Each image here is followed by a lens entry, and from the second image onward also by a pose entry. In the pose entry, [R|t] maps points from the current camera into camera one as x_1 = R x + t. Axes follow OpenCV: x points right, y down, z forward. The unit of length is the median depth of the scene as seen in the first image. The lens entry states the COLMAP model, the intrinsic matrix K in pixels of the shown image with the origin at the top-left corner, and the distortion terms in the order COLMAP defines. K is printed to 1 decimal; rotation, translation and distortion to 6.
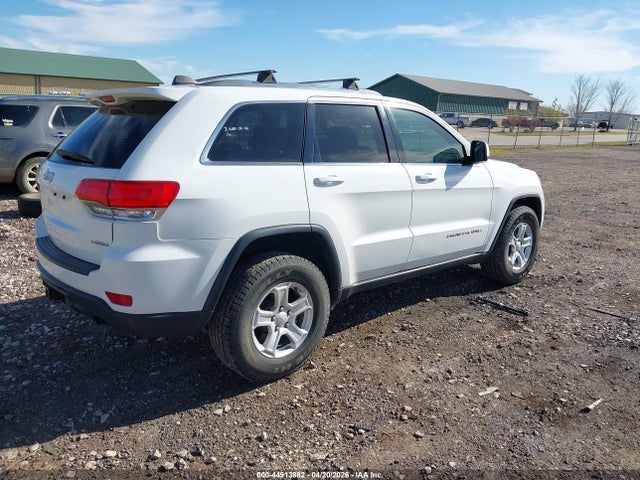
lens RADIAL K [[508.6, 0, 320.0], [0, 508.6, 240.0], [0, 0, 1]] dist [0.009124, -0.003696]
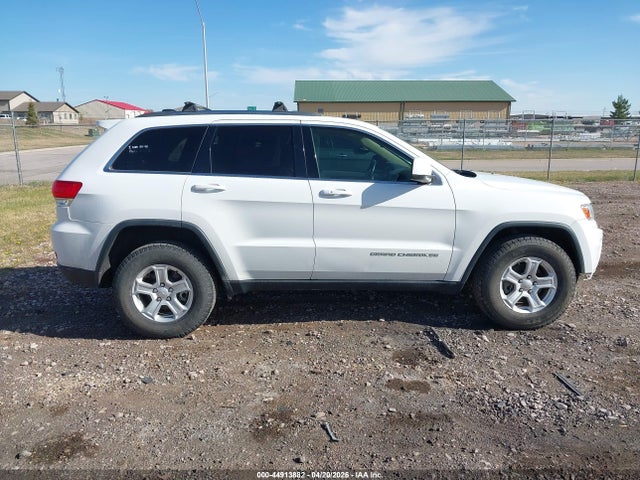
lens RADIAL K [[508.6, 0, 320.0], [0, 508.6, 240.0], [0, 0, 1]] dist [0.009124, -0.003696]
pose [[0.784395, 0.105701, -0.611189, 1.002496], [-0.127538, 0.991803, 0.007845, -0.038140], [0.607008, 0.071796, 0.791446, 0.205282]]
